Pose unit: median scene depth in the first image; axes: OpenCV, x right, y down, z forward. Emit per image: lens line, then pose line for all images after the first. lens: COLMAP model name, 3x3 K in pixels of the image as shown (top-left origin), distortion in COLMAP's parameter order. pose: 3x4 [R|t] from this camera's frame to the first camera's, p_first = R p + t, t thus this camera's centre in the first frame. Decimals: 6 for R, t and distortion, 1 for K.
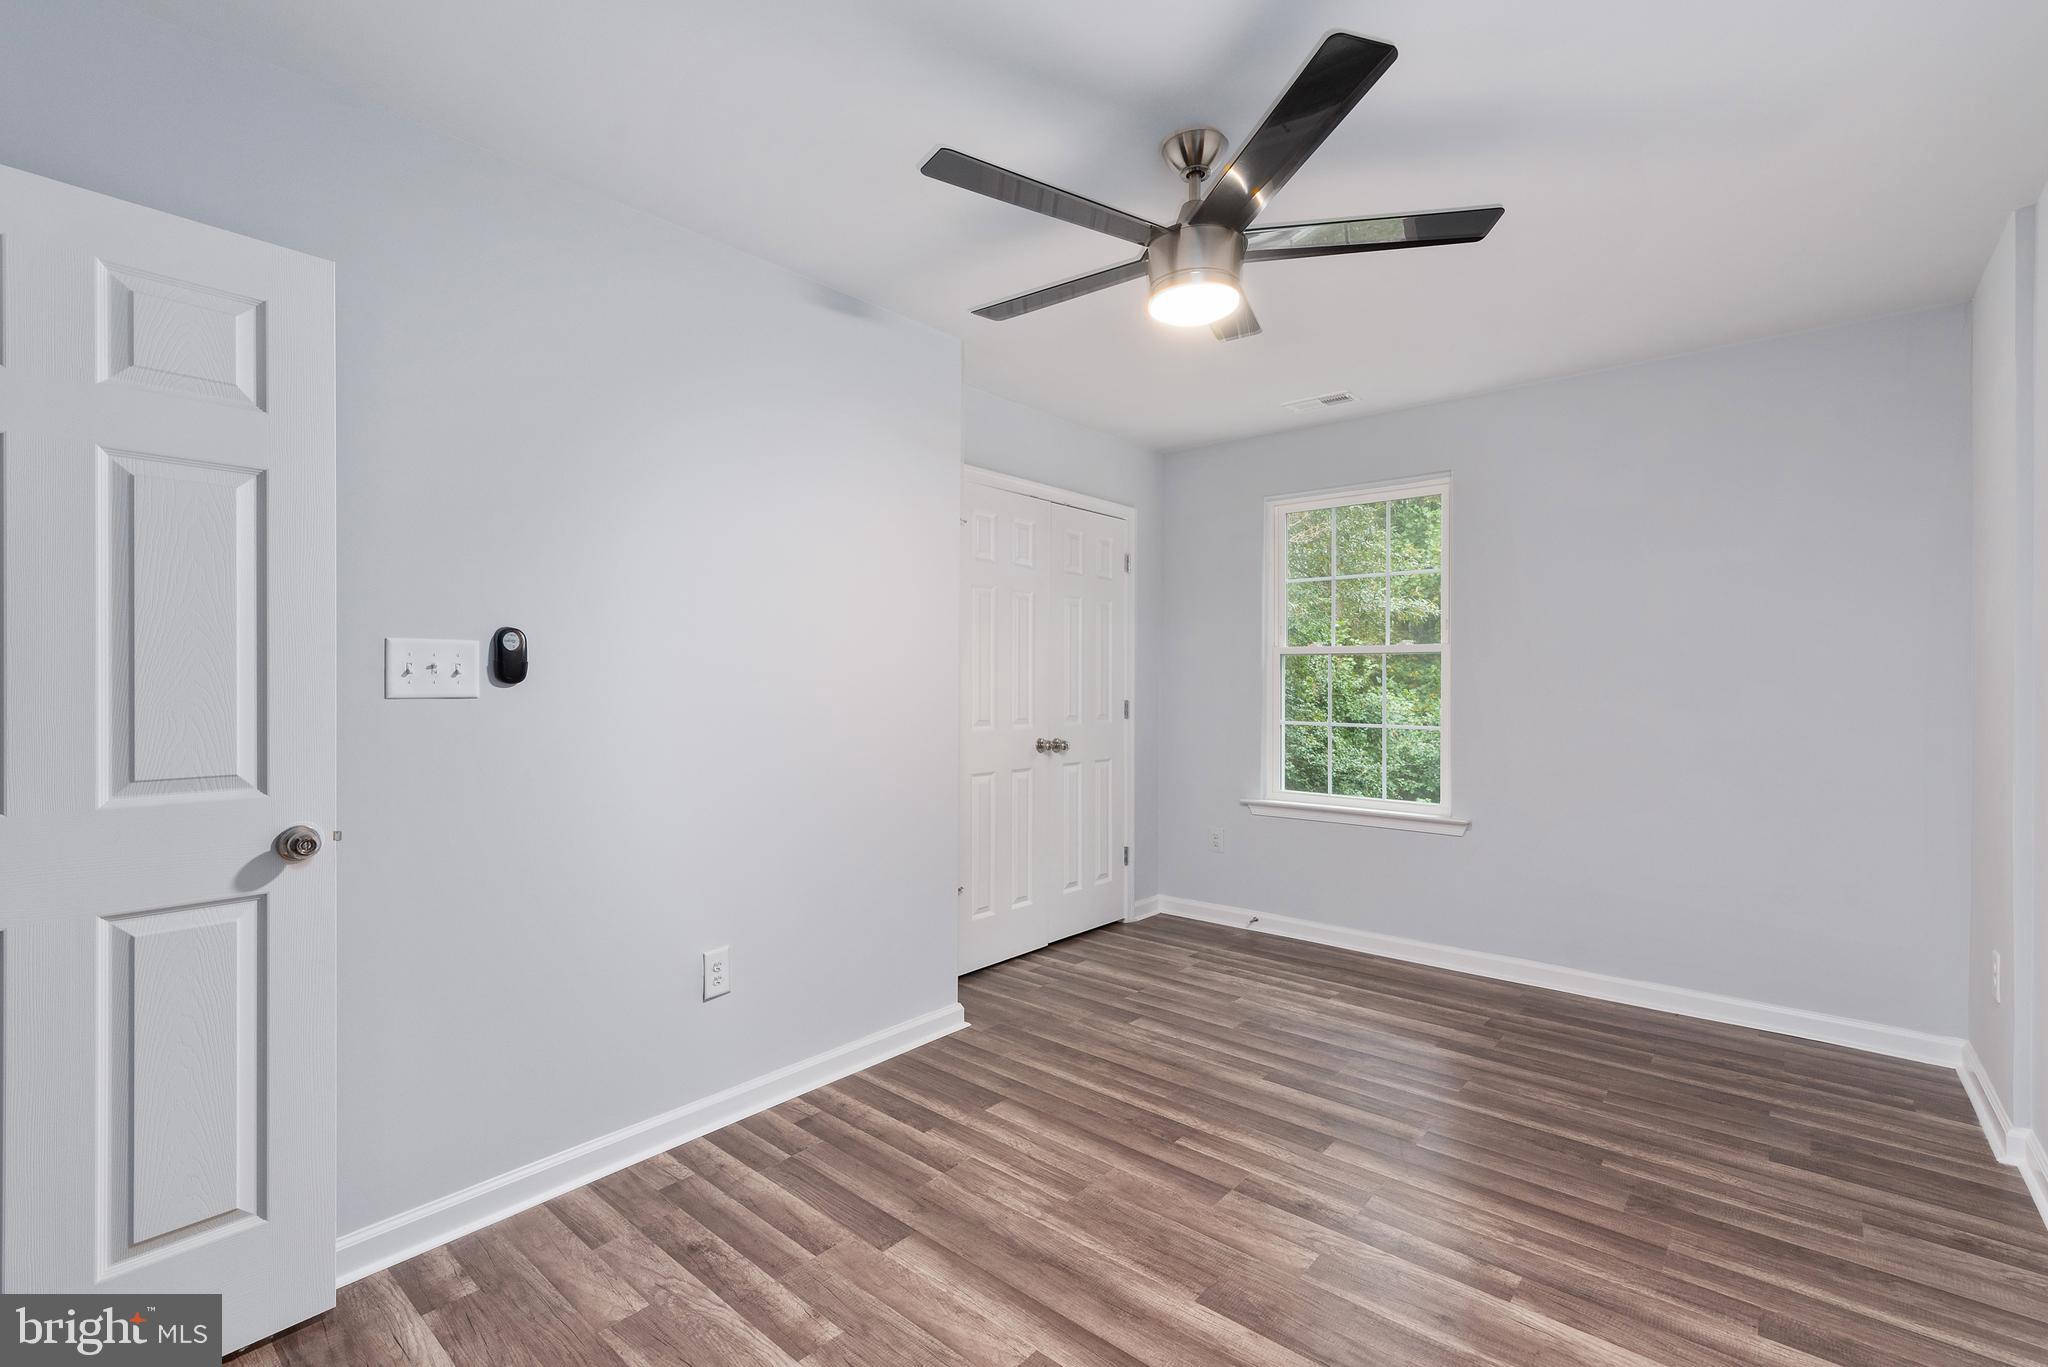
lens RADIAL K [[881.0, 0, 1035.6], [0, 881.0, 680.6], [0, 0, 1]] dist [0.004059, -0.000251]
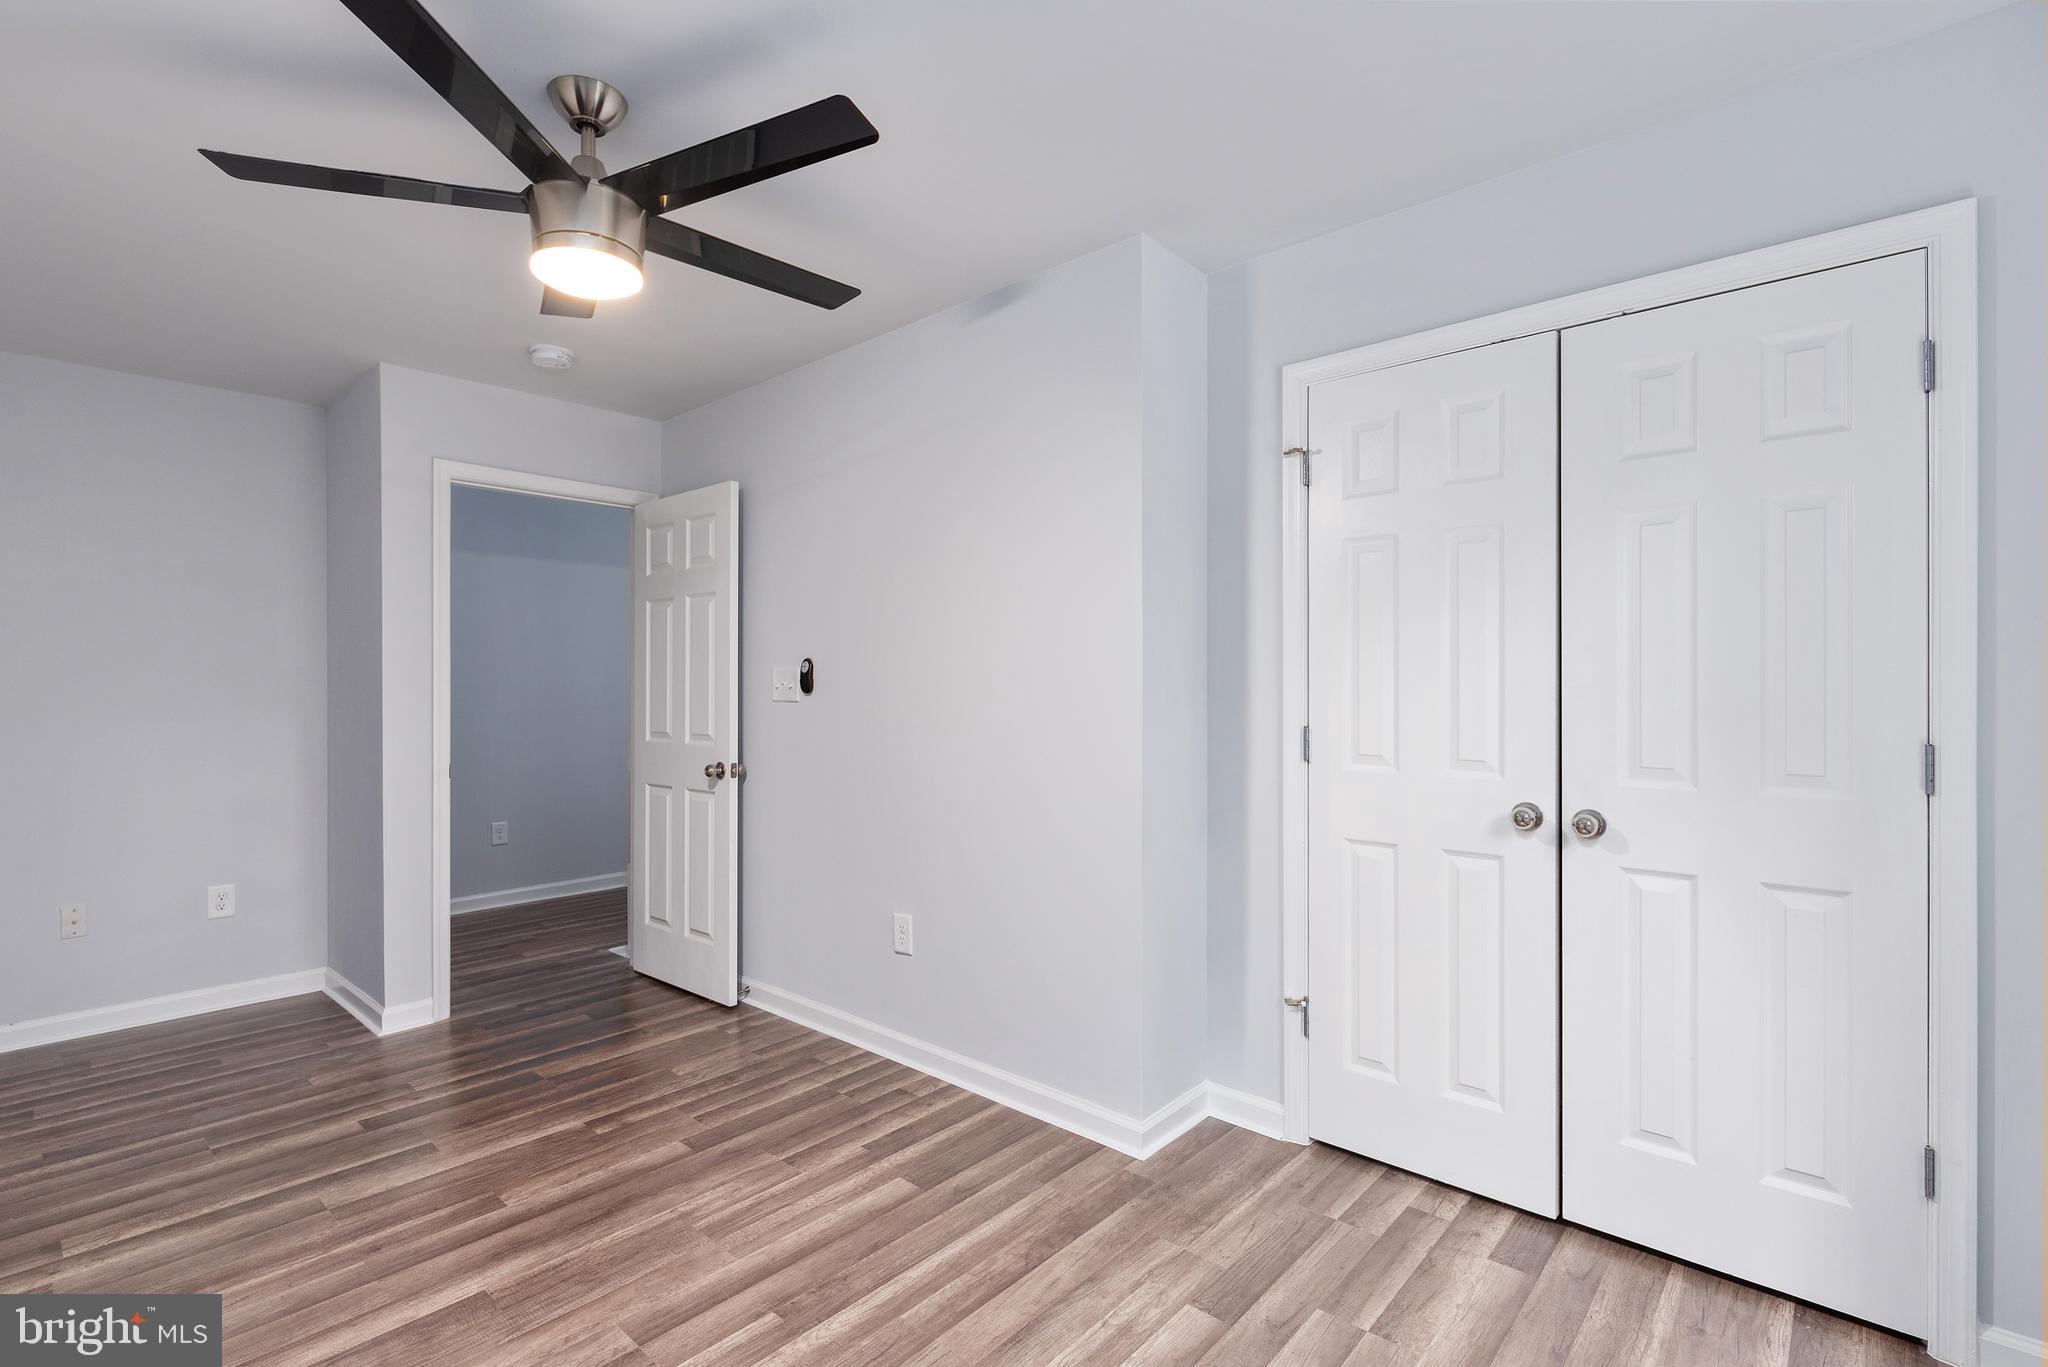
lens RADIAL K [[967.8, 0, 1013.0], [0, 967.8, 685.8], [0, 0, 1]] dist [0.002215, -0.002261]
pose [[-0.028343, -0.000897, -0.999598, 0.907429], [0.004454, 0.999990, -0.001023, 0.008252], [0.999588, -0.004481, -0.028339, 1.167339]]
